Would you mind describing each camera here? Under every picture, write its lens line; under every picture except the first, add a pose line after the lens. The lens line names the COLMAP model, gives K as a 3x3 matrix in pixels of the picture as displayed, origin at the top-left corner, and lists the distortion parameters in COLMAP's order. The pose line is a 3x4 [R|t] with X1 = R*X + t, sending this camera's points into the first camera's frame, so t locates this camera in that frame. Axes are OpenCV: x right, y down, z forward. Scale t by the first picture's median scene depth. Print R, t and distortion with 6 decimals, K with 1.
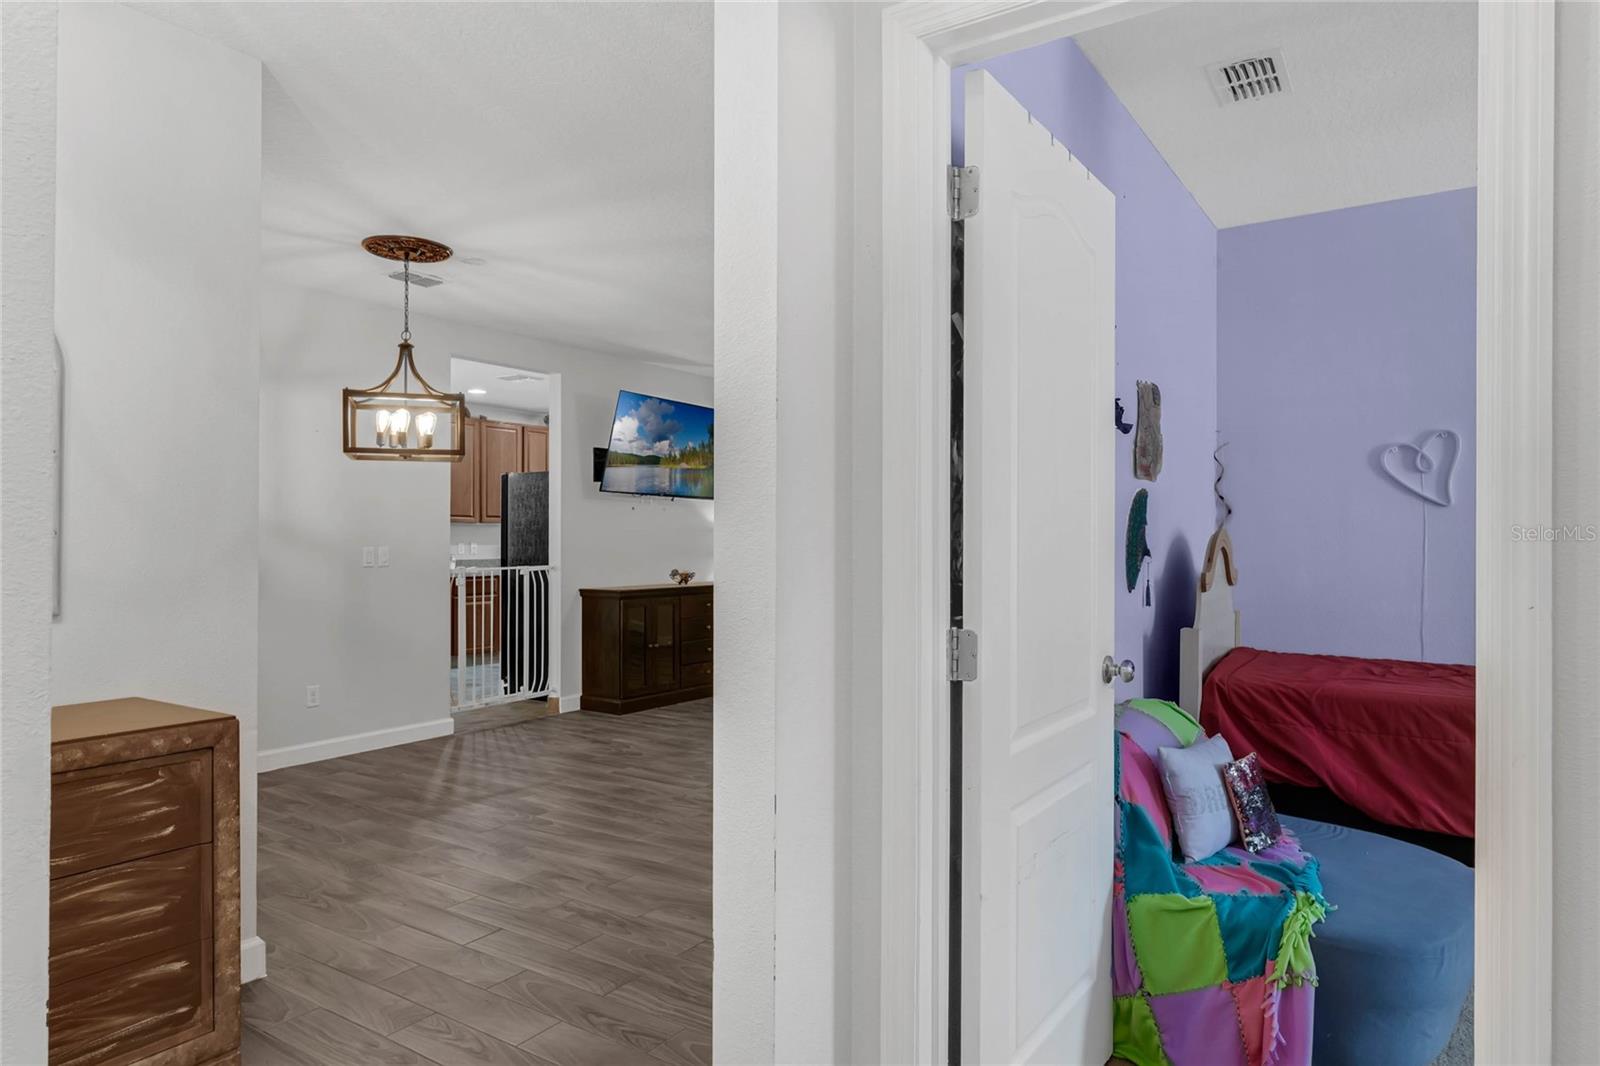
lens RADIAL K [[974.7, 0, 810.9], [0, 974.7, 537.2], [0, 0, 1]] dist [0.007147, 0.003572]
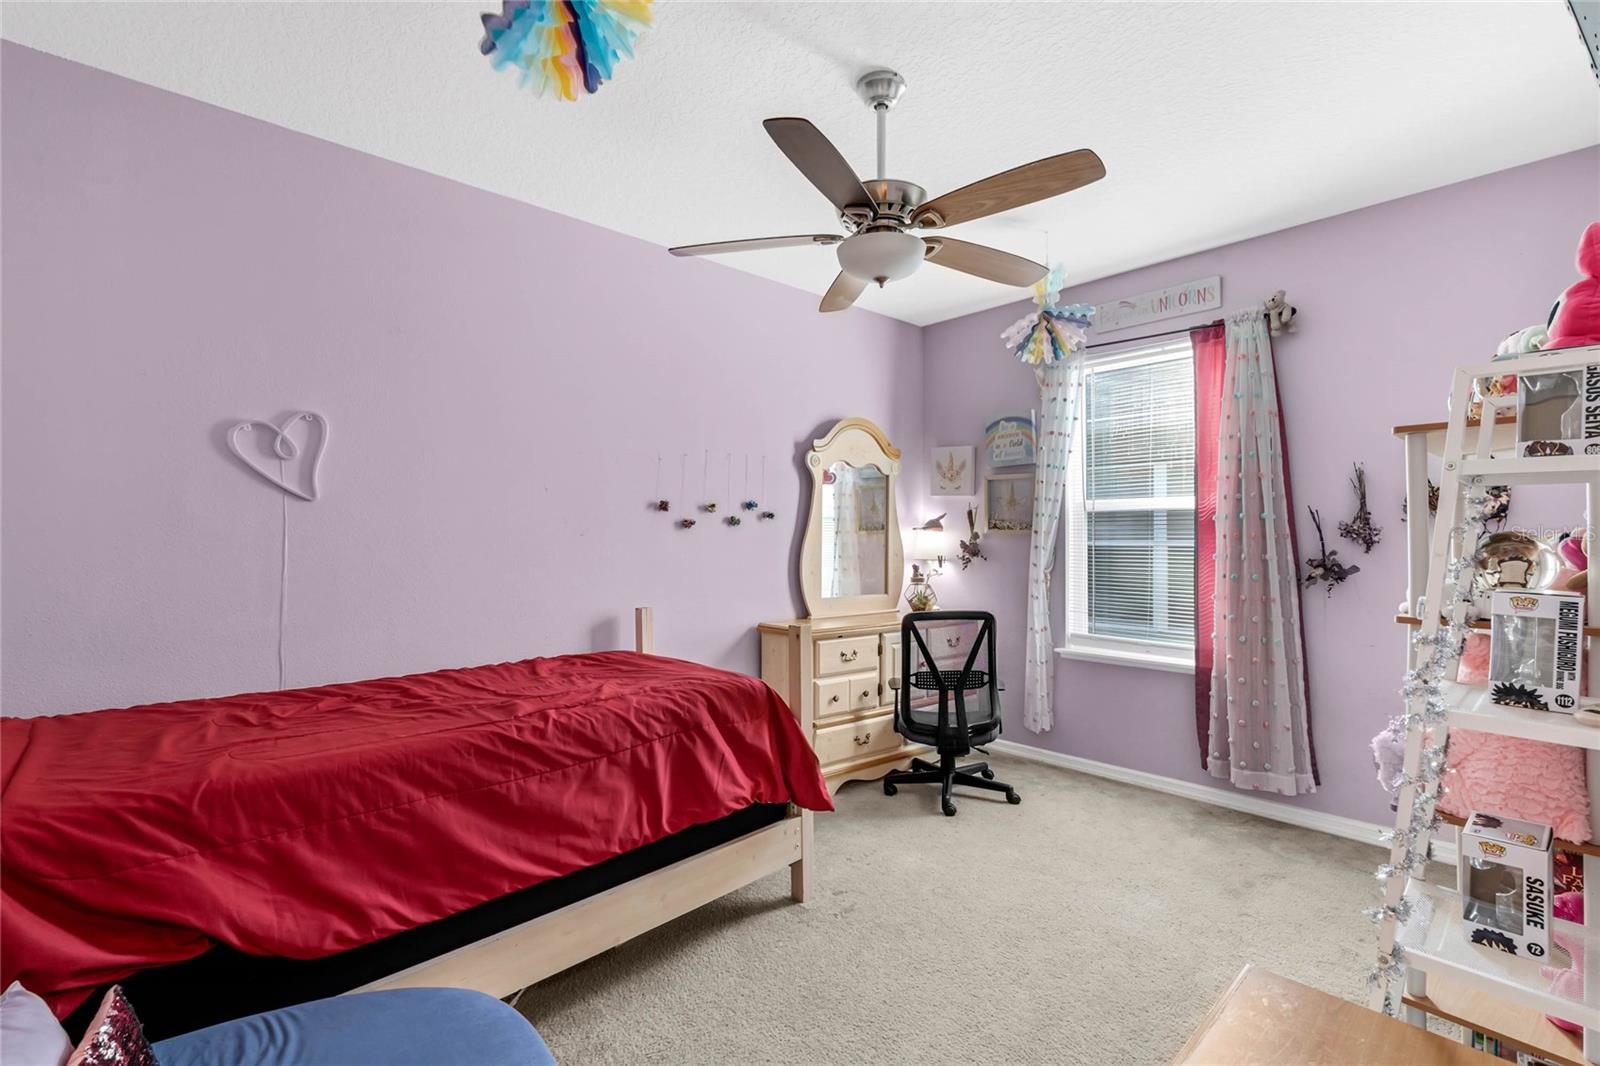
lens RADIAL K [[723.4, 0, 802.9], [0, 723.4, 535.7], [0, 0, 1]] dist [-0.000586, -0.000282]
pose [[0.249757, 0.002911, 0.968304, 0.212243], [0.000376, 0.999995, -0.003103, 0.001811], [-0.968308, 0.001139, 0.249755, 0.633988]]
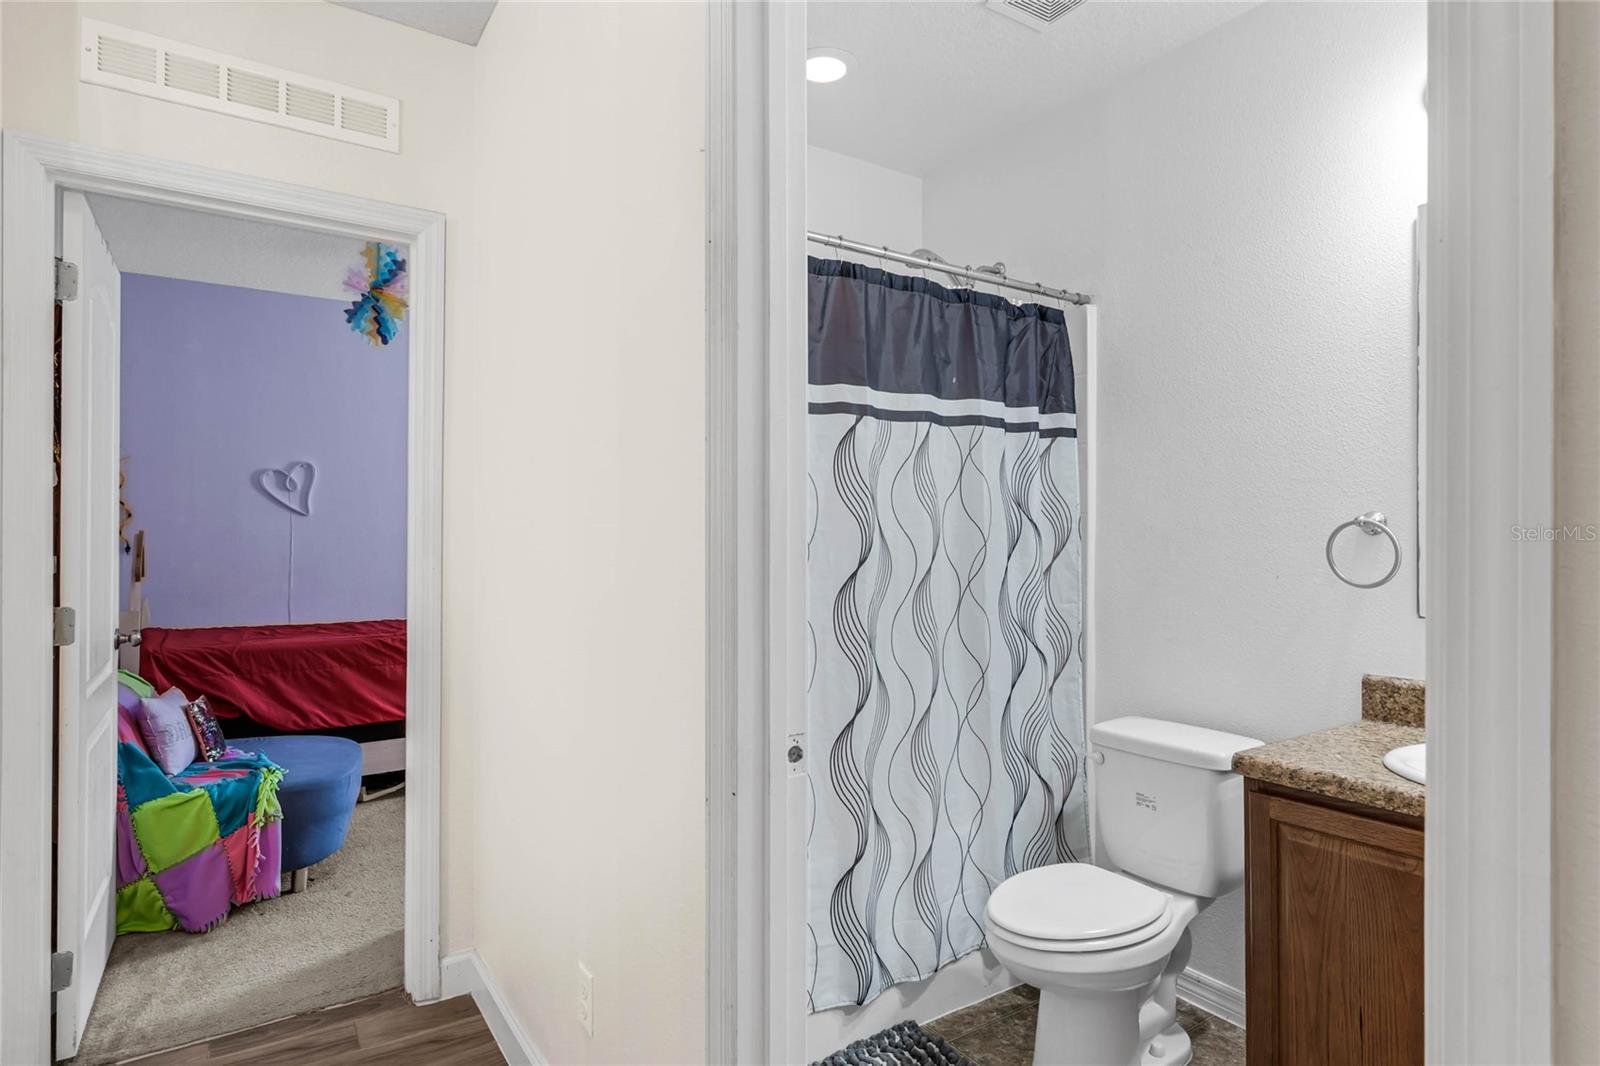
lens RADIAL K [[869.9, 0, 799.2], [0, 869.9, 534.0], [0, 0, 1]] dist [0.003278, 0.001632]
pose [[0.400386, 0.002291, 0.916344, -0.355620], [-0.000365, 0.999997, -0.002340, -0.002214], [-0.916346, 0.000602, 0.400386, -0.271121]]
